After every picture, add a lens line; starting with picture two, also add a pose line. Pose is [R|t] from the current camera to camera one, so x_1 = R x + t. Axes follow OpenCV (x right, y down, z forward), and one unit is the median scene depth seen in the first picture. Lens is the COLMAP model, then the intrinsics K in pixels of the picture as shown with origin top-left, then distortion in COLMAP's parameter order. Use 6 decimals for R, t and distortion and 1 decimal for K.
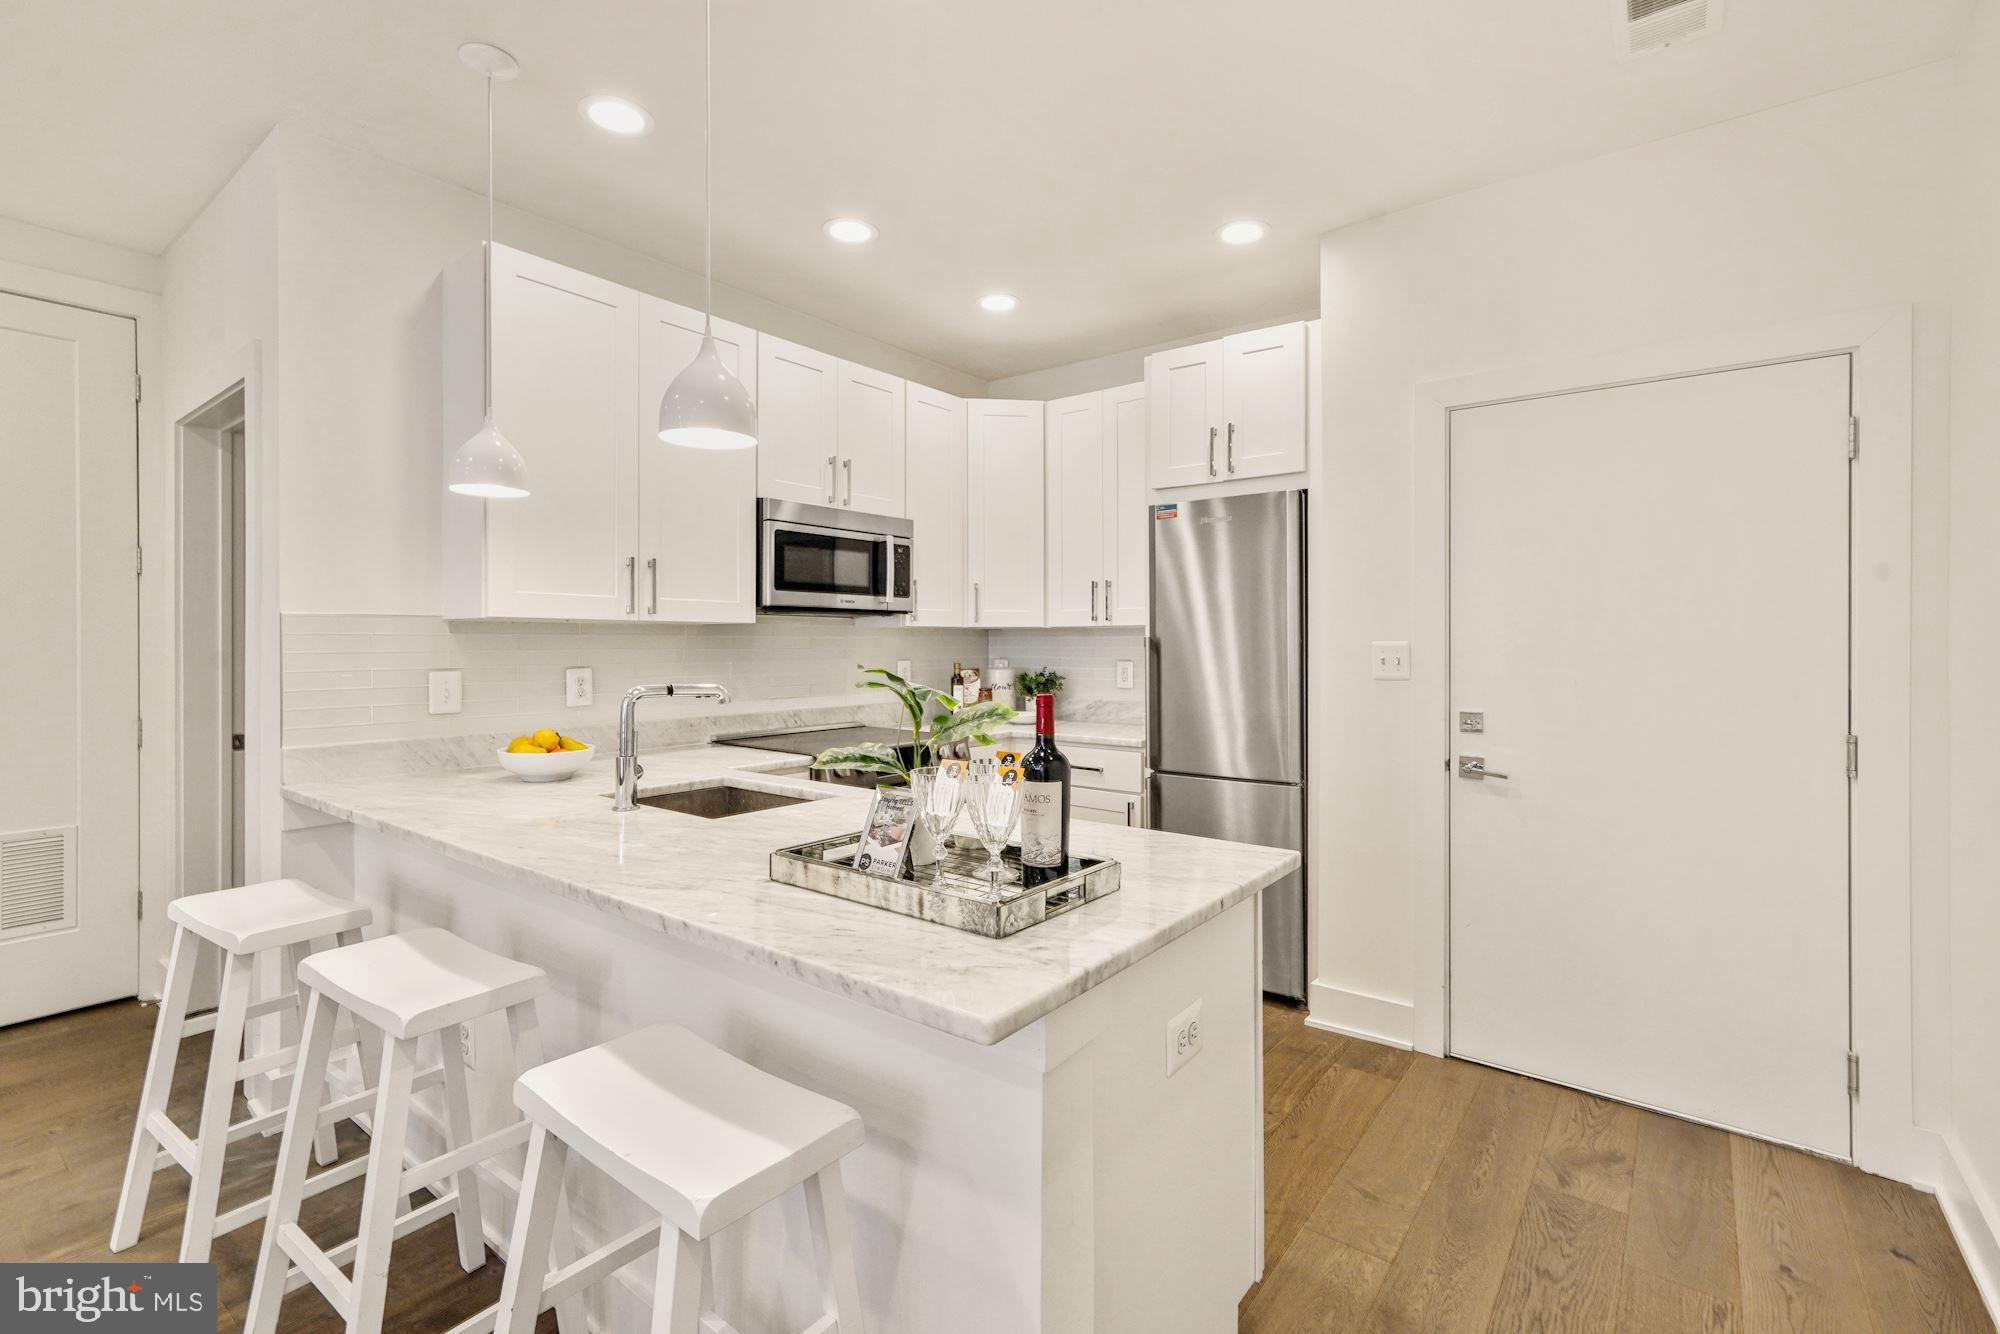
lens RADIAL K [[888.5, 0, 992.3], [0, 888.5, 642.1], [0, 0, 1]] dist [-0.000942, -0.000238]
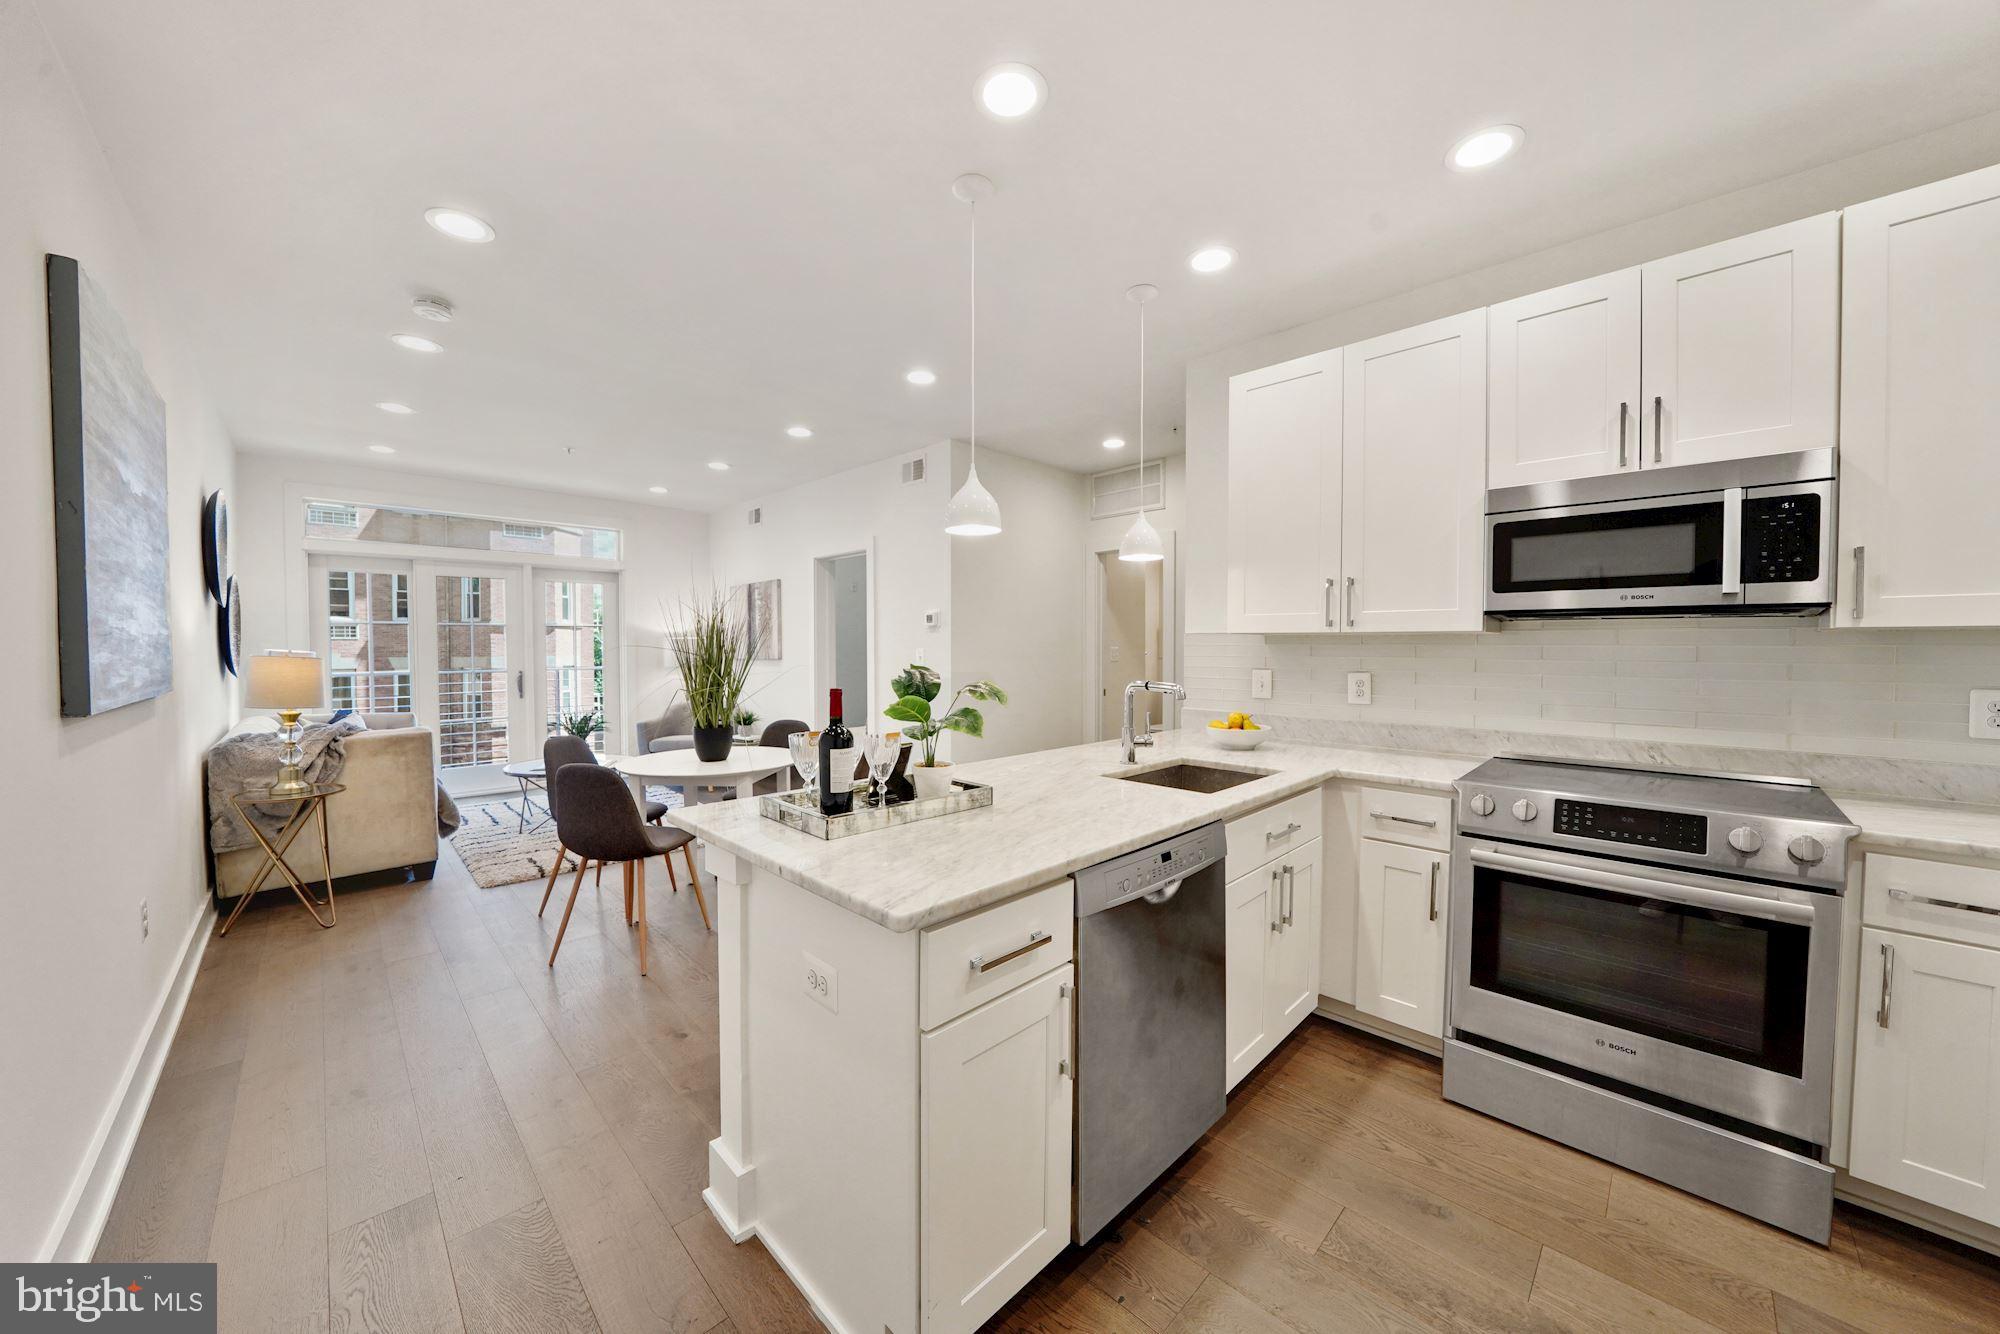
lens RADIAL K [[702.0, 0, 1003.8], [0, 702.0, 664.7], [0, 0, 1]] dist [-0.019332, 0.000093]
pose [[-0.129393, 0.026213, -0.991247, 0.468482], [-0.002401, 0.999639, 0.026748, -0.004529], [0.991590, 0.005841, -0.129284, 0.561935]]
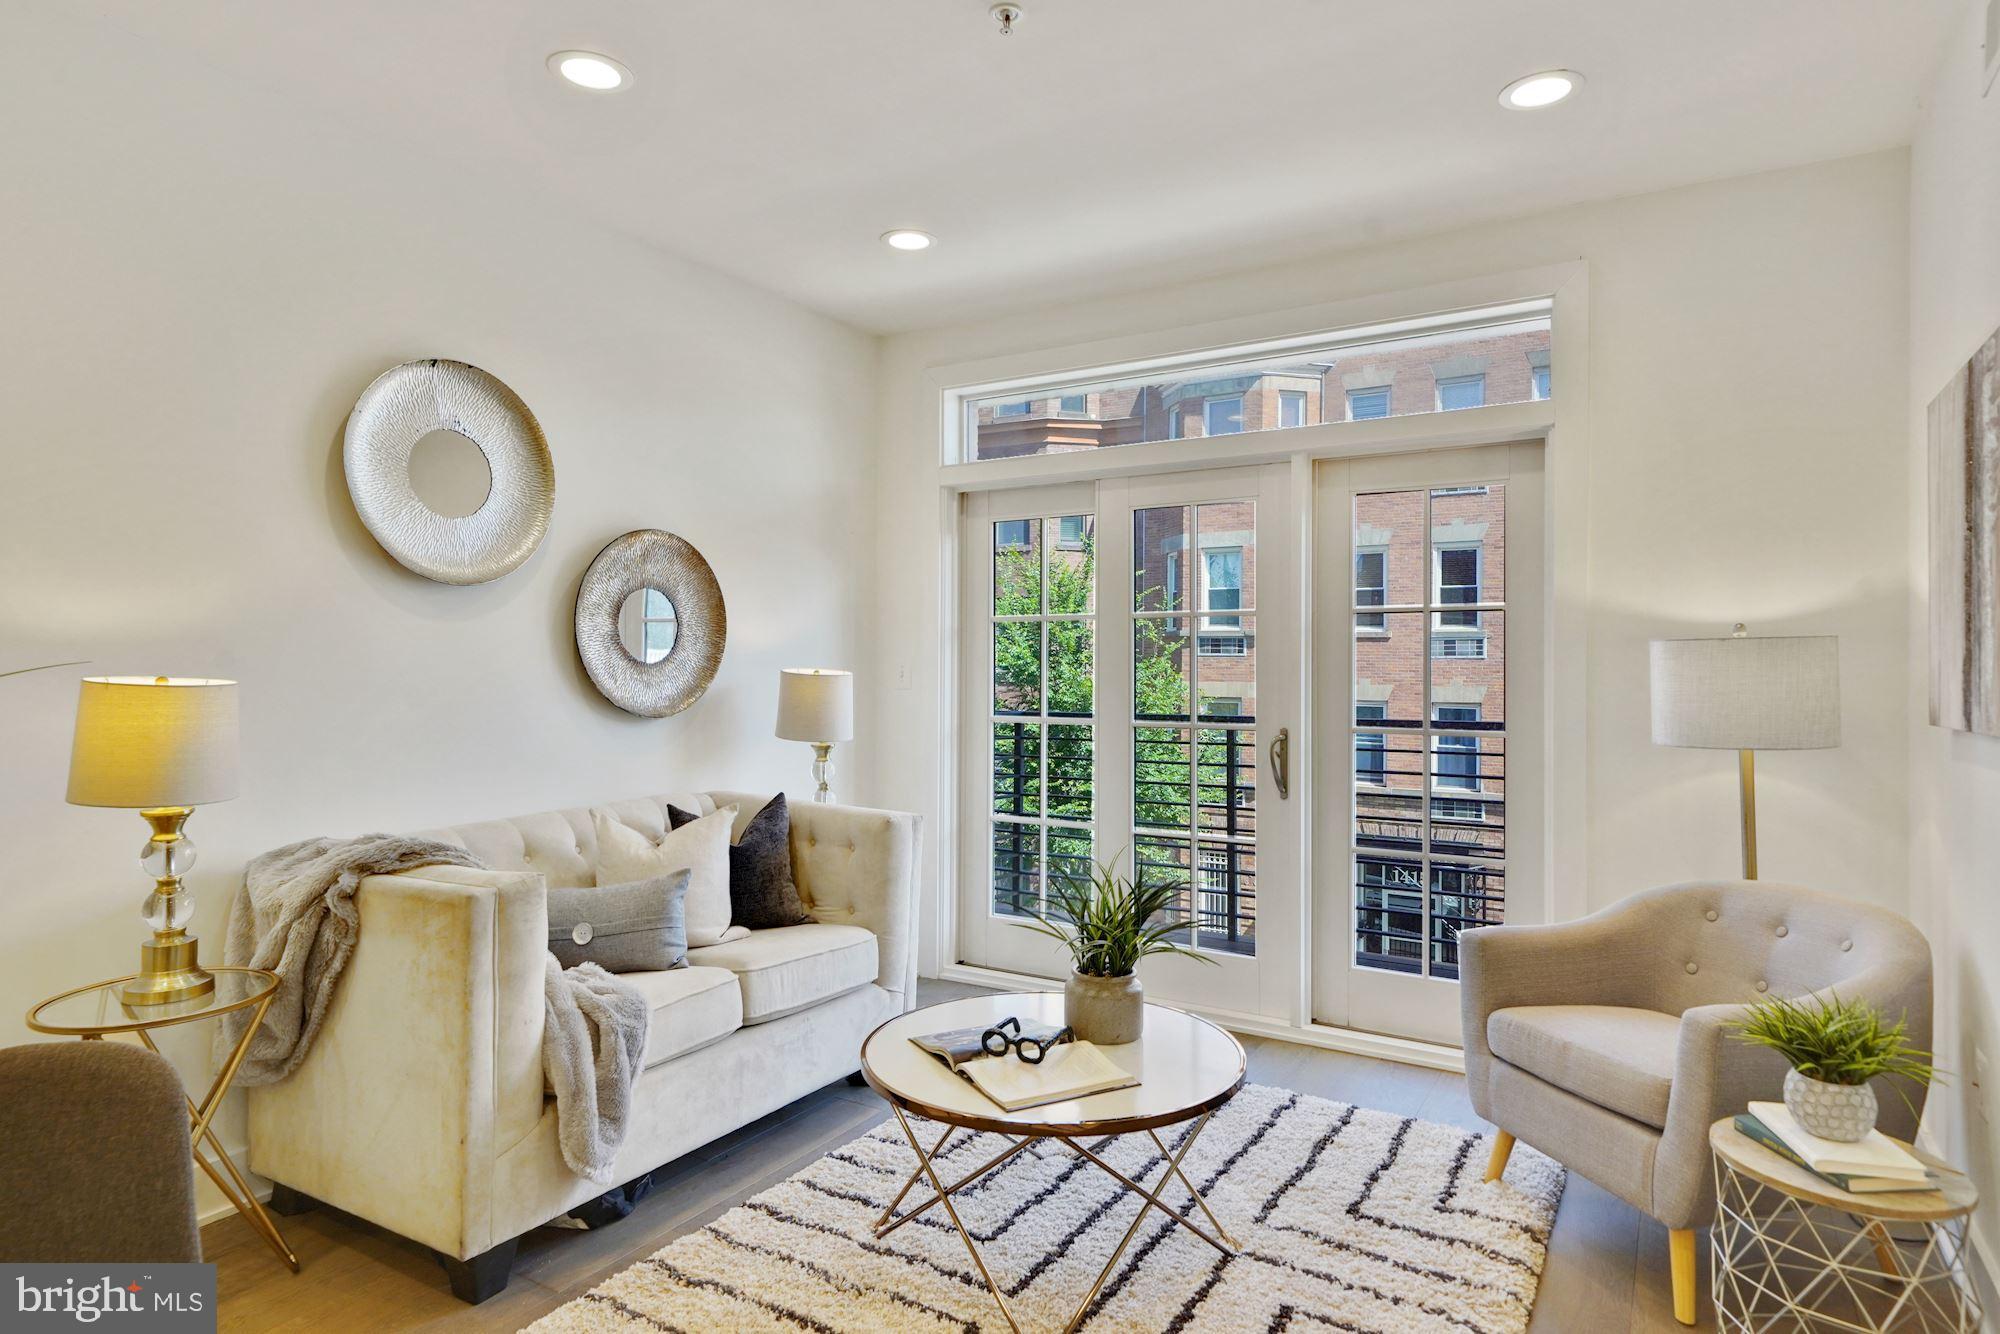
lens RADIAL K [[1124.5, 0, 1005.2], [0, 1124.5, 657.6], [0, 0, 1]] dist [0.024977, 0.000474]
pose [[-0.993785, -0.005464, -0.111184, -0.748476], [-0.004780, 0.999968, -0.006422, 0.000003], [0.111215, -0.005850, -0.993779, 0.195526]]
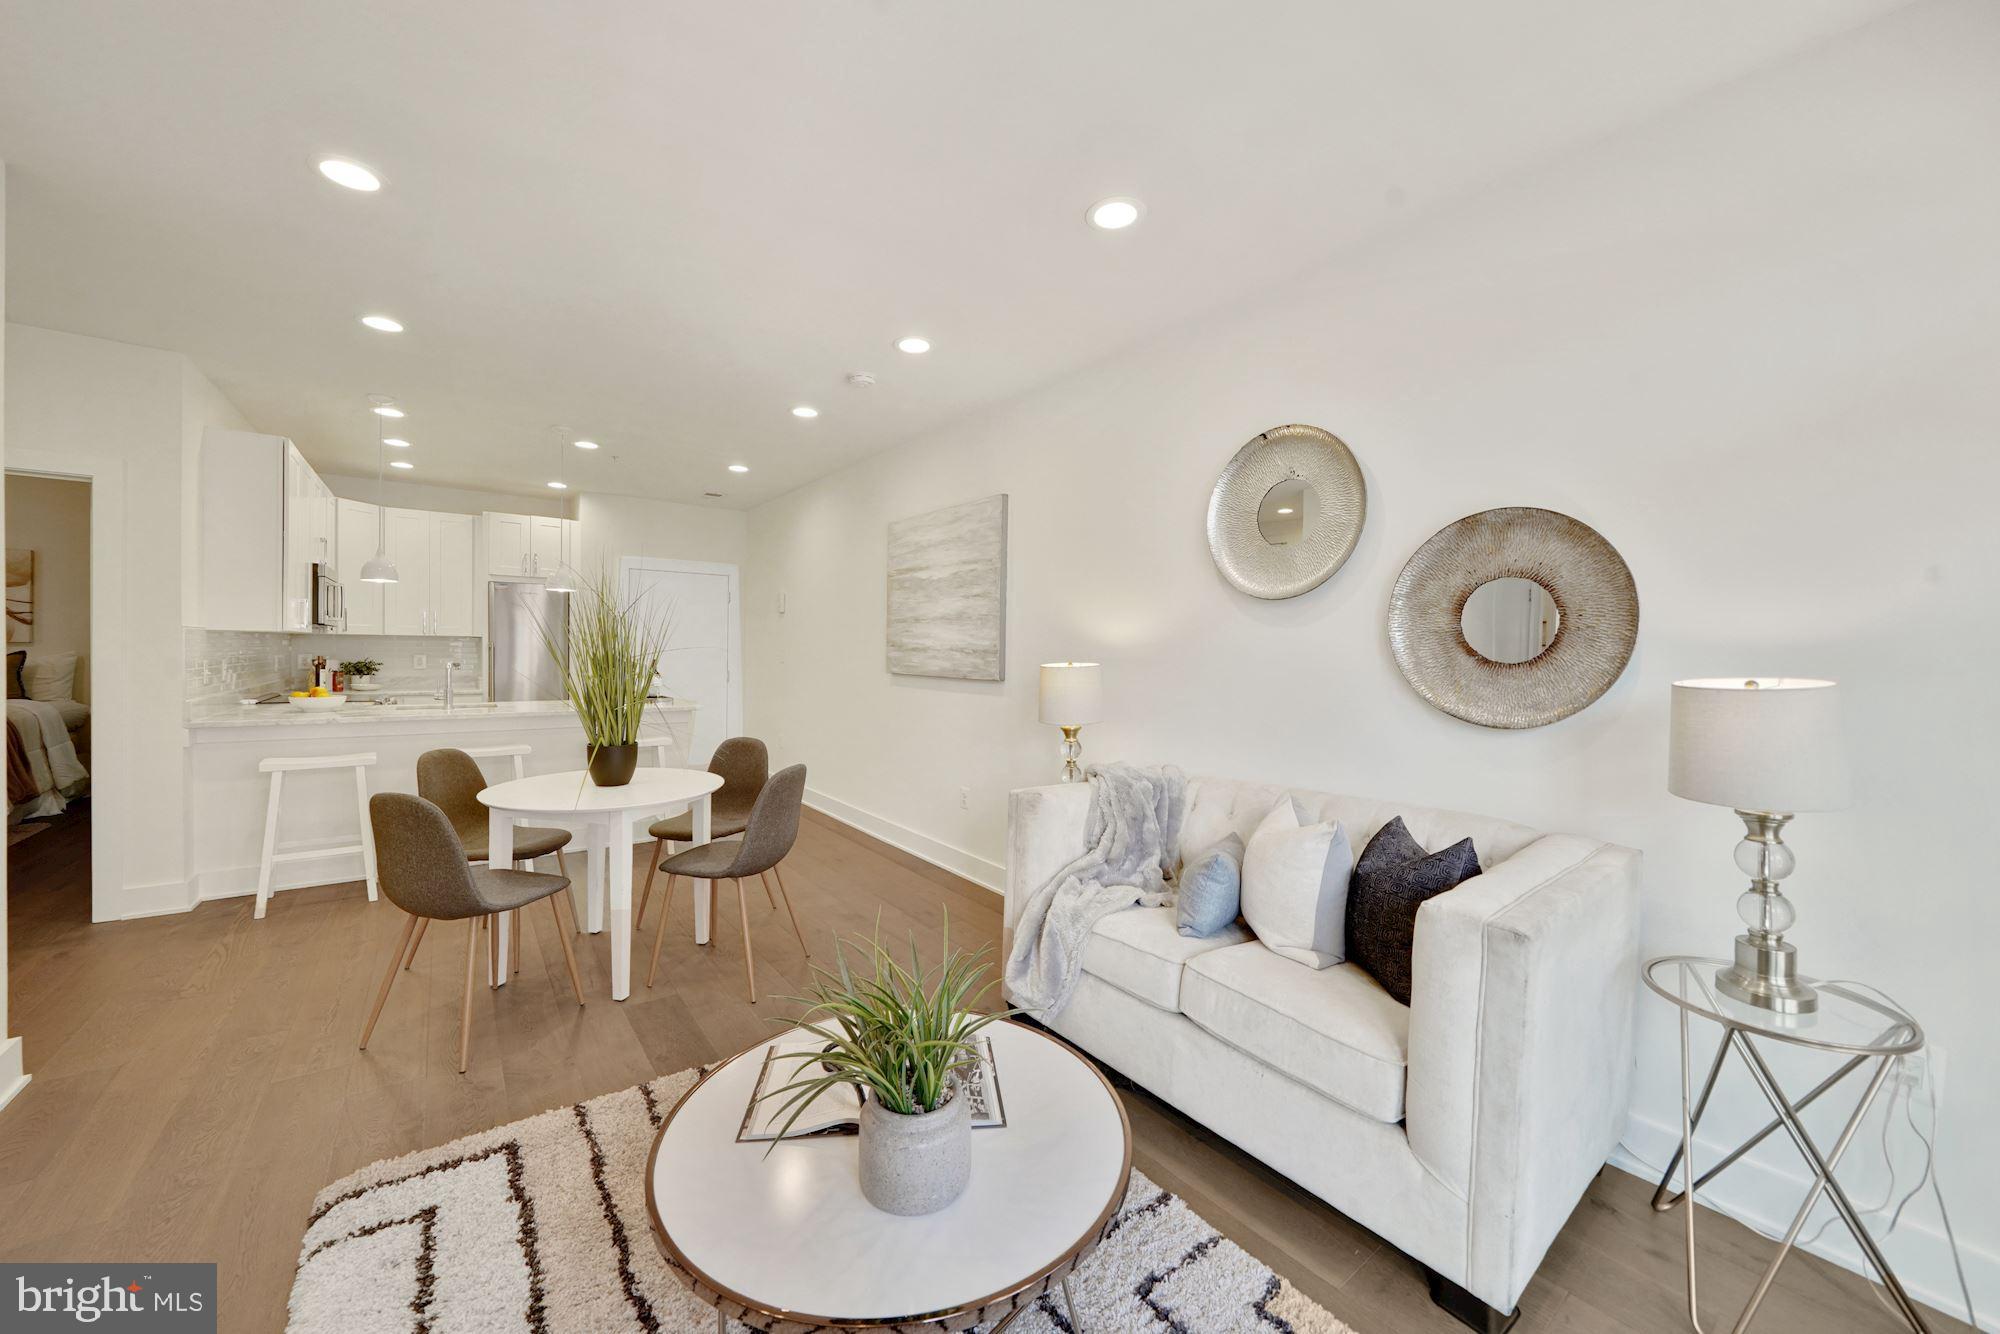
lens RADIAL K [[733.6, 0, 1008.1], [0, 733.6, 663.3], [0, 0, 1]] dist [-0.012171, 0.000173]
pose [[0.251863, -0.015009, 0.967646, -1.221244], [-0.013874, 0.999721, 0.019117, -0.006868], [-0.967663, -0.018240, 0.251585, -0.674115]]
